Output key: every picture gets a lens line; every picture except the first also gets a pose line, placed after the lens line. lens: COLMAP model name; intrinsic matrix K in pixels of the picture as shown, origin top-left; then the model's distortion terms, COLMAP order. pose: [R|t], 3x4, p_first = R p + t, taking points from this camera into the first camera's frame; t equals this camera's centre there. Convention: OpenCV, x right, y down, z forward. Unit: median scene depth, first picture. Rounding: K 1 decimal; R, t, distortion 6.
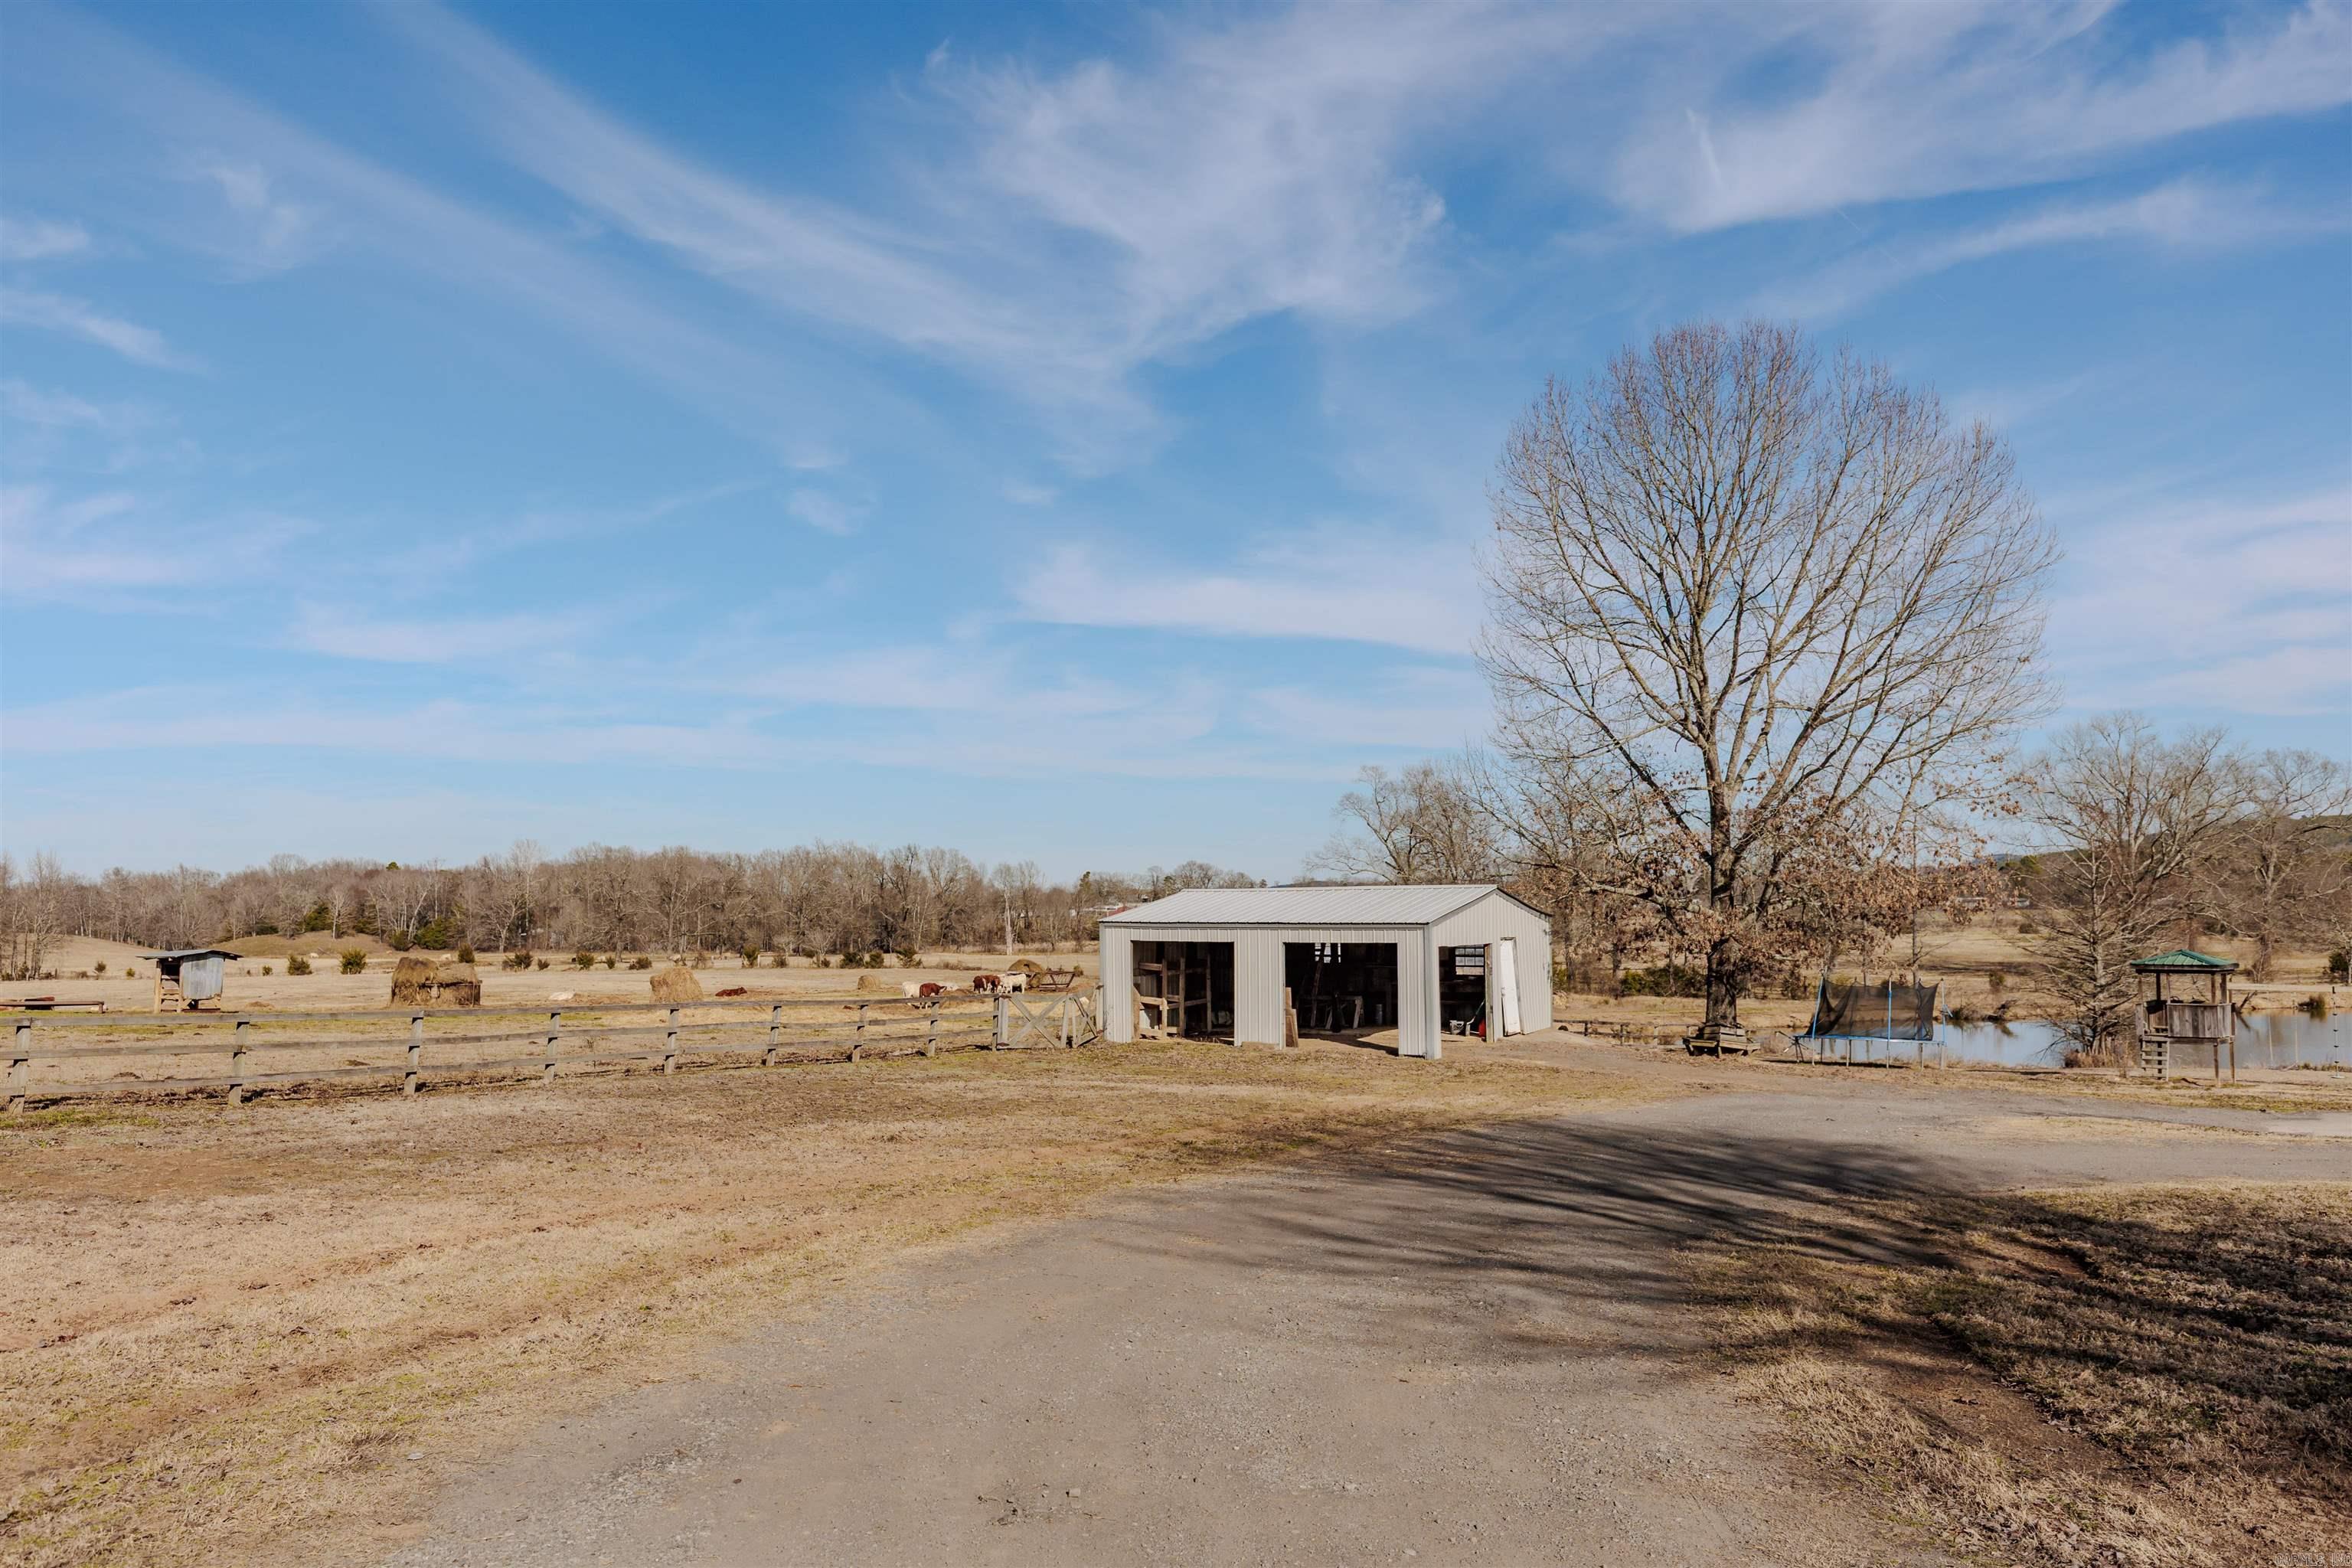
lens RADIAL K [[1927.7, 0, 1174.8], [0, 1927.7, 786.8], [0, 0, 1]] dist [-0.001752, 0.013218]
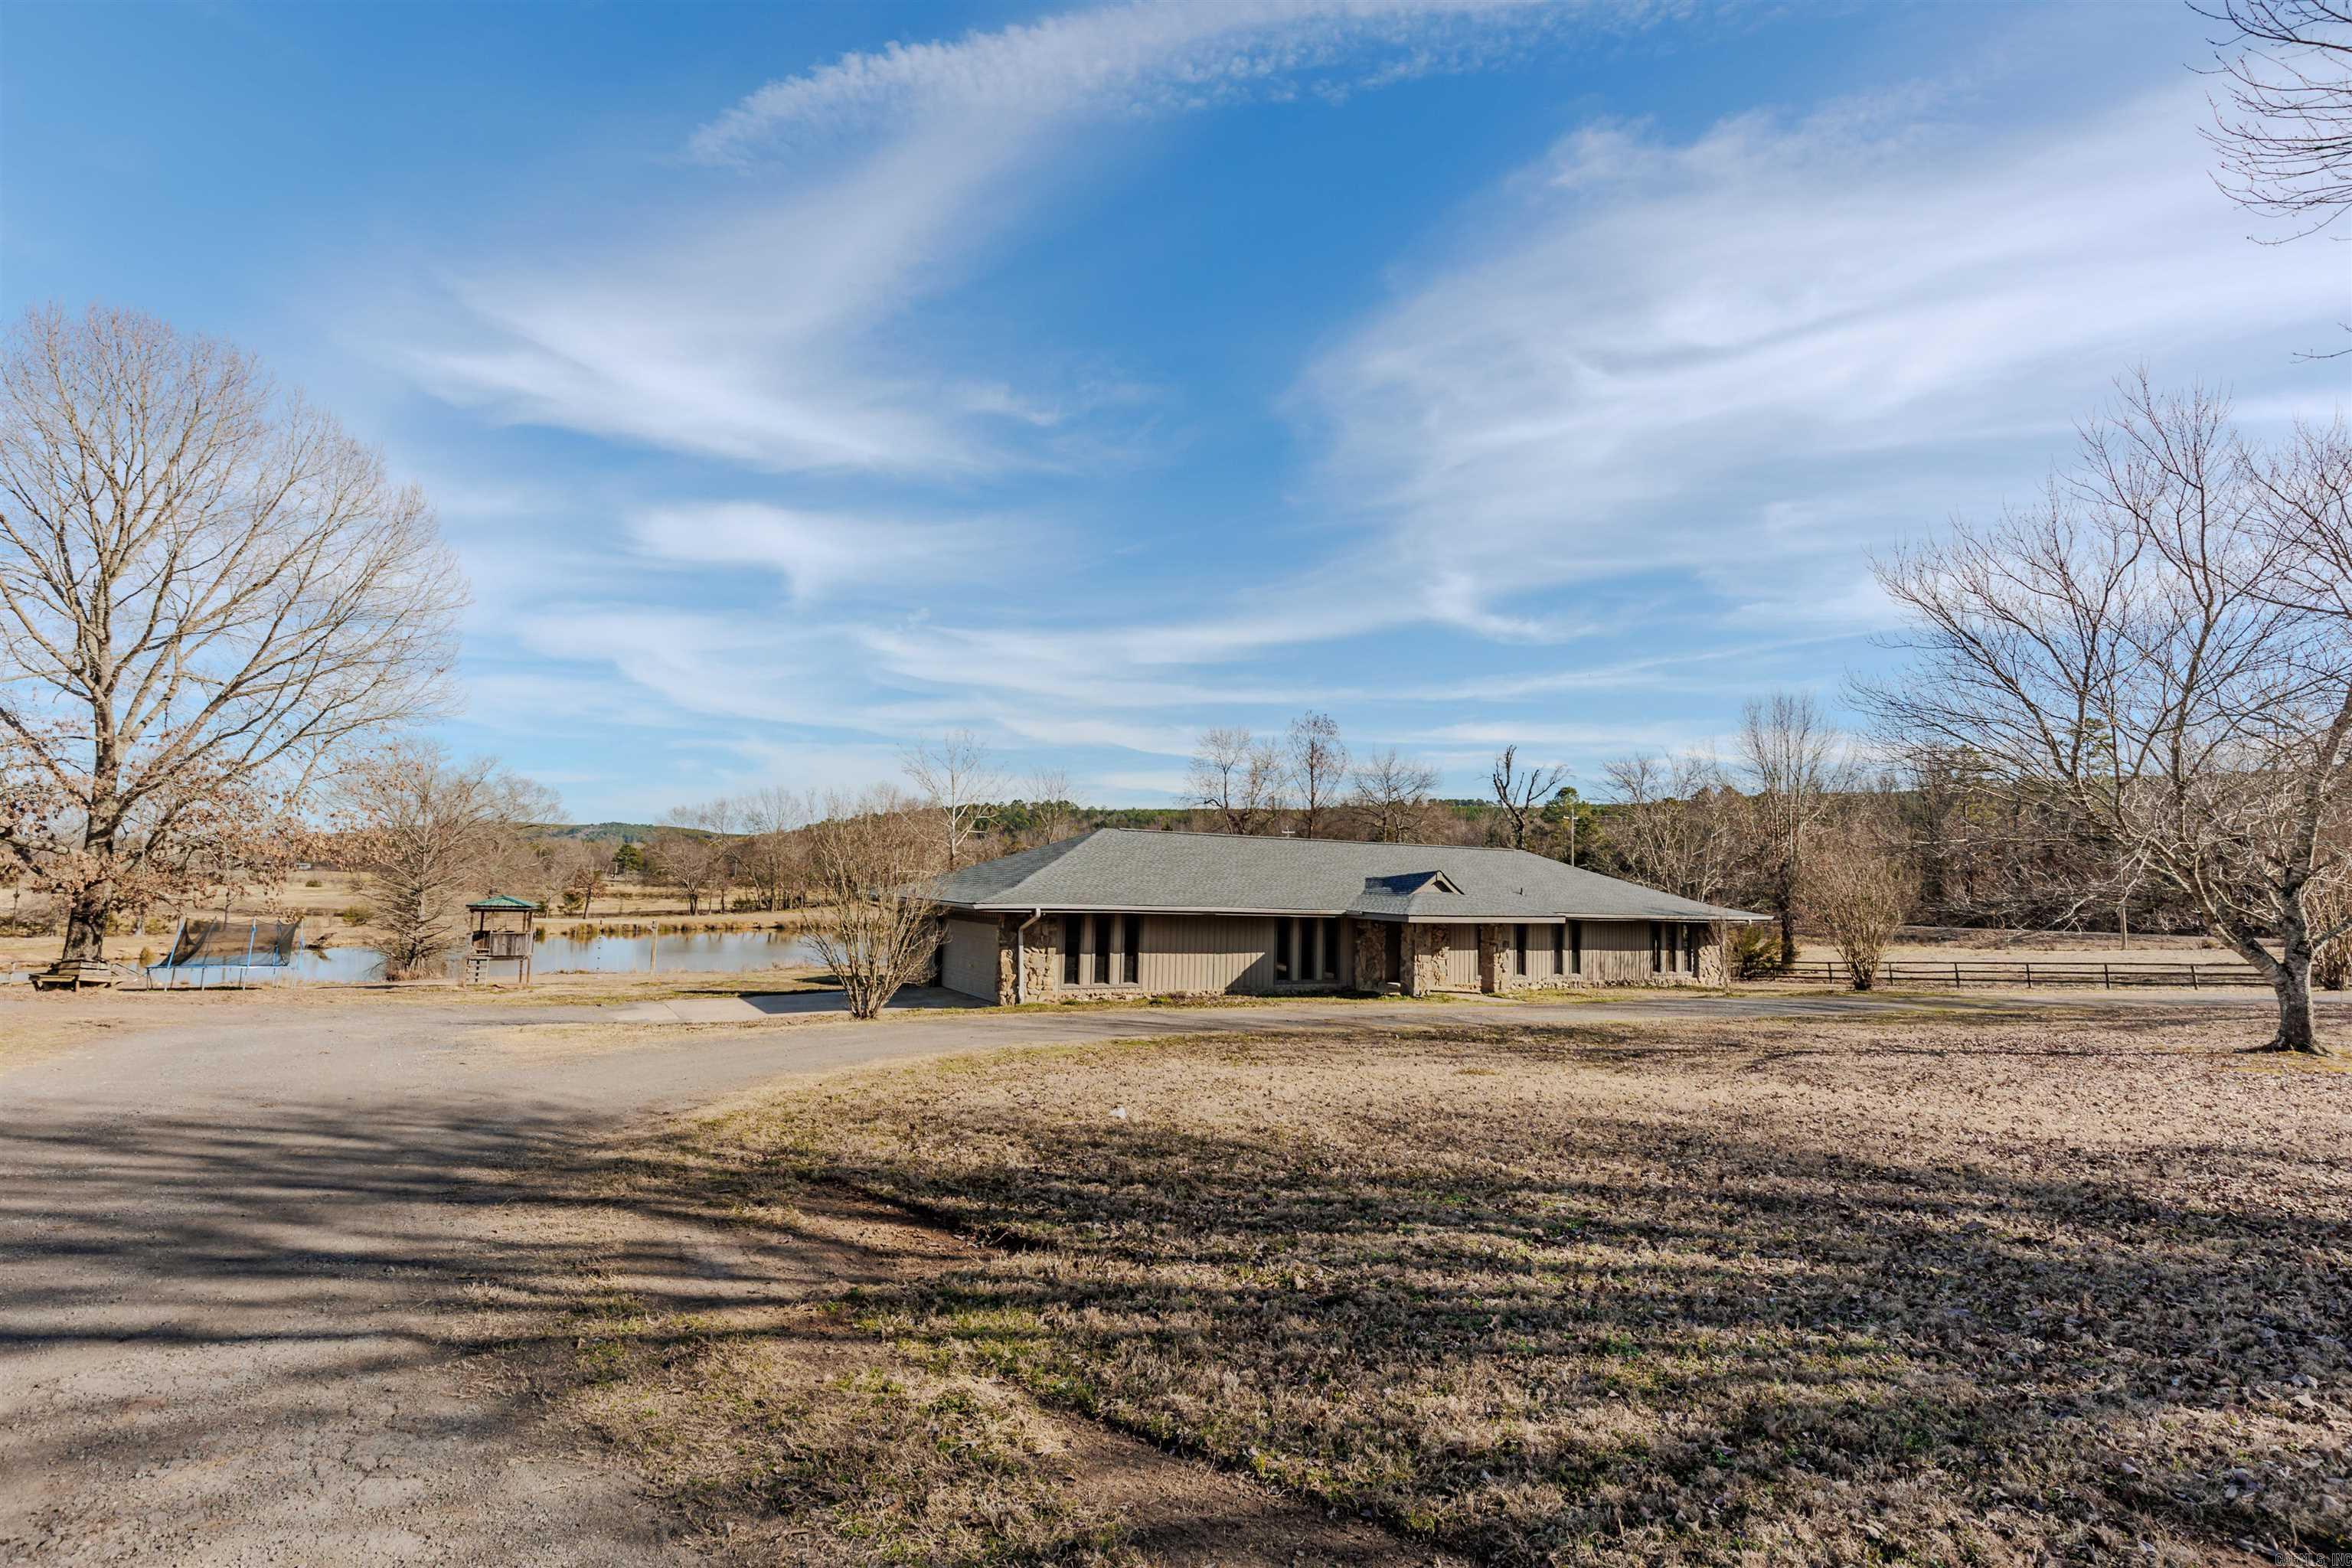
lens RADIAL K [[1121.9, 0, 1165.5], [0, 1121.9, 794.5], [0, 0, 1]] dist [0.013384, -0.000138]
pose [[0.482206, 0.090398, 0.871381, 0.015583], [-0.082124, 0.994946, -0.057771, 0.018579], [-0.872200, -0.043704, 0.487193, 0.169624]]
